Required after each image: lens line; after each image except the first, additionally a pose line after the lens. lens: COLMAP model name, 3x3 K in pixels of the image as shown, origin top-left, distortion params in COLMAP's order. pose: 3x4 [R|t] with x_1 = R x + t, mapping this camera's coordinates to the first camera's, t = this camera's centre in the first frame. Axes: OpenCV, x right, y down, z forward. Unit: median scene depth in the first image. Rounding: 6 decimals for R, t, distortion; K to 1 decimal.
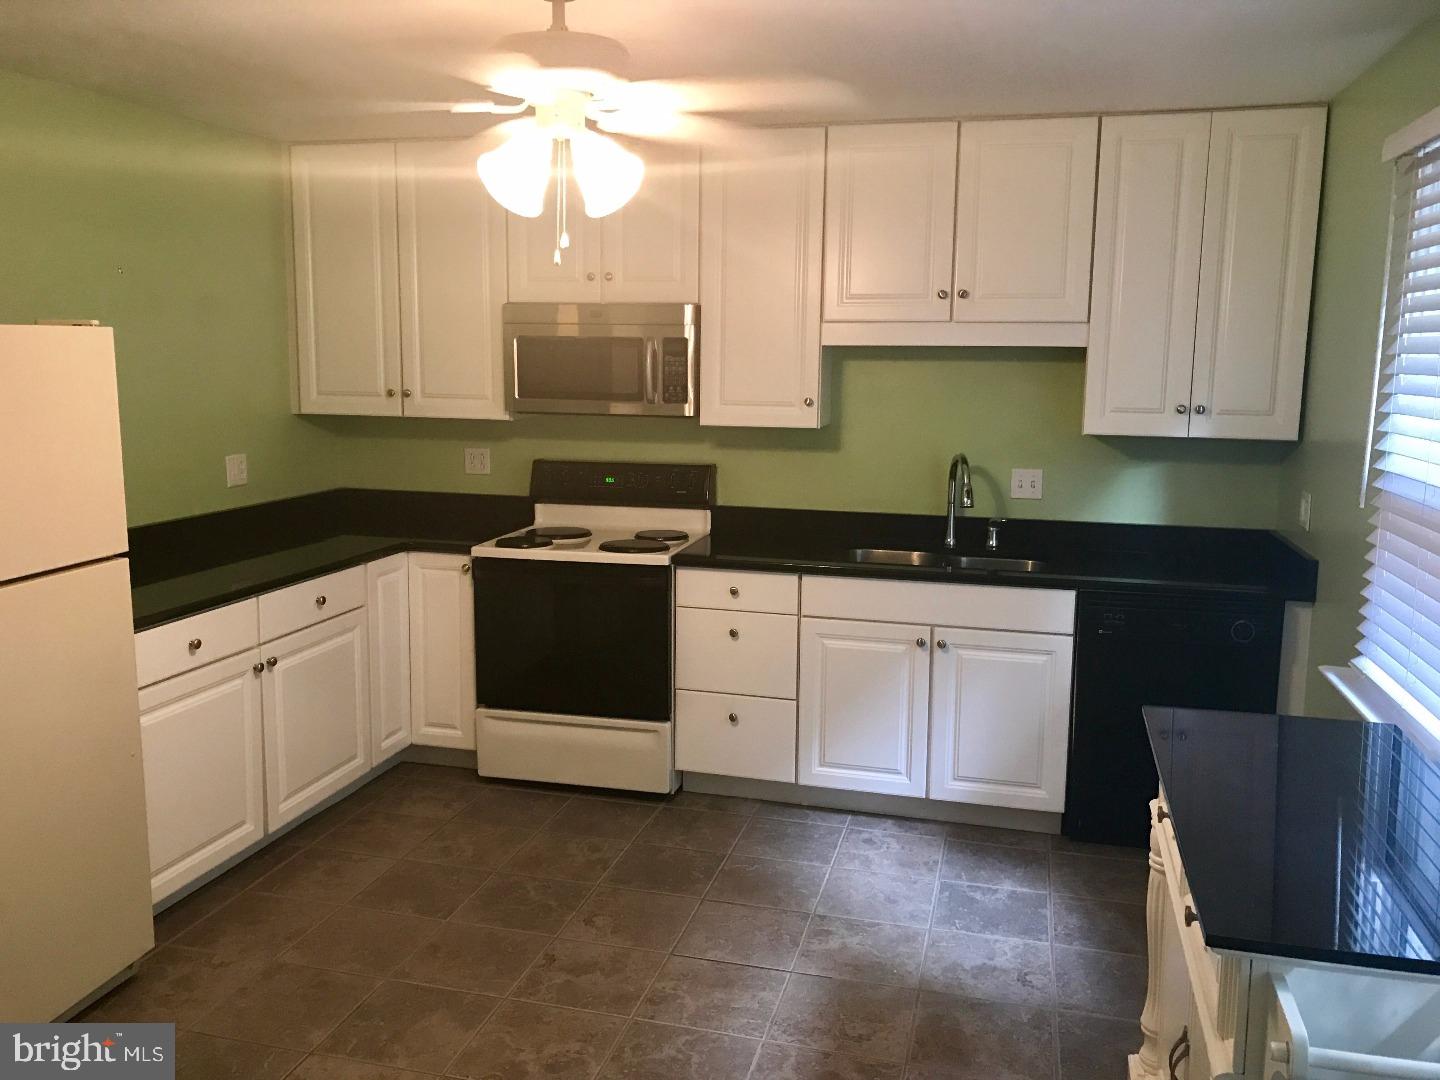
lens RADIAL K [[1173.6, 0, 720.0], [0, 1173.6, 540.0], [0, 0, 1]] dist [0.004344, 0.000365]
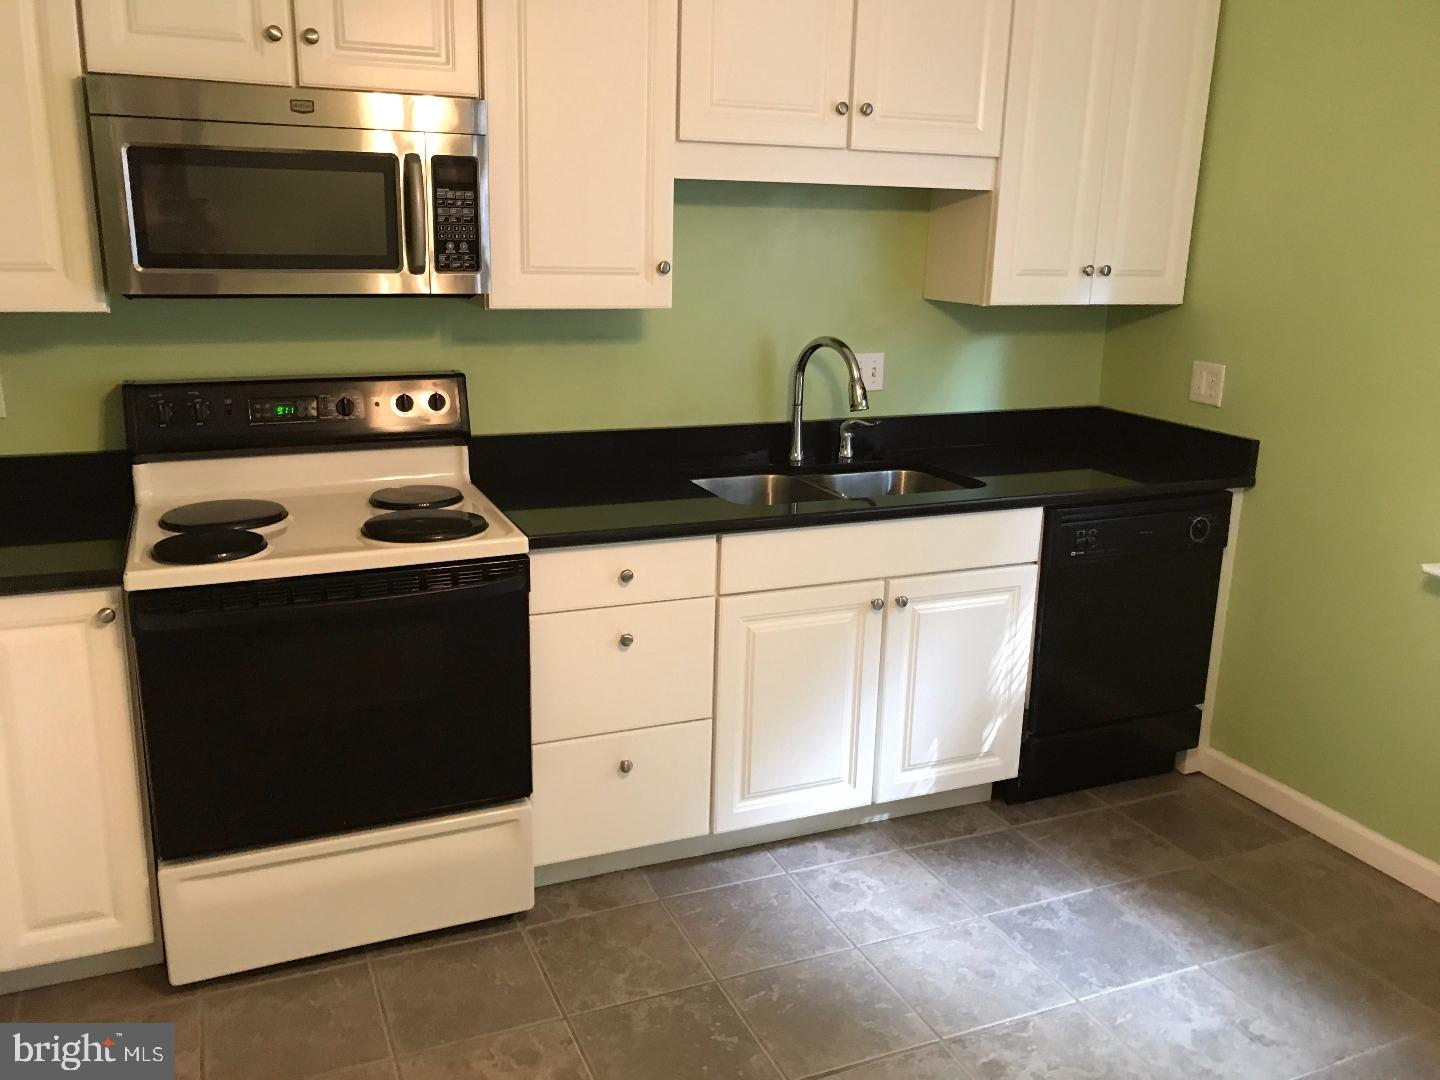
lens RADIAL K [[1173.6, 0, 720.0], [0, 1173.6, 540.0], [0, 0, 1]] dist [0.004344, 0.000365]
pose [[0.794802, -0.149826, 0.588083, -0.315741], [0.082838, 0.986760, 0.139440, -0.058877], [-0.601189, -0.062111, 0.796690, 0.469401]]
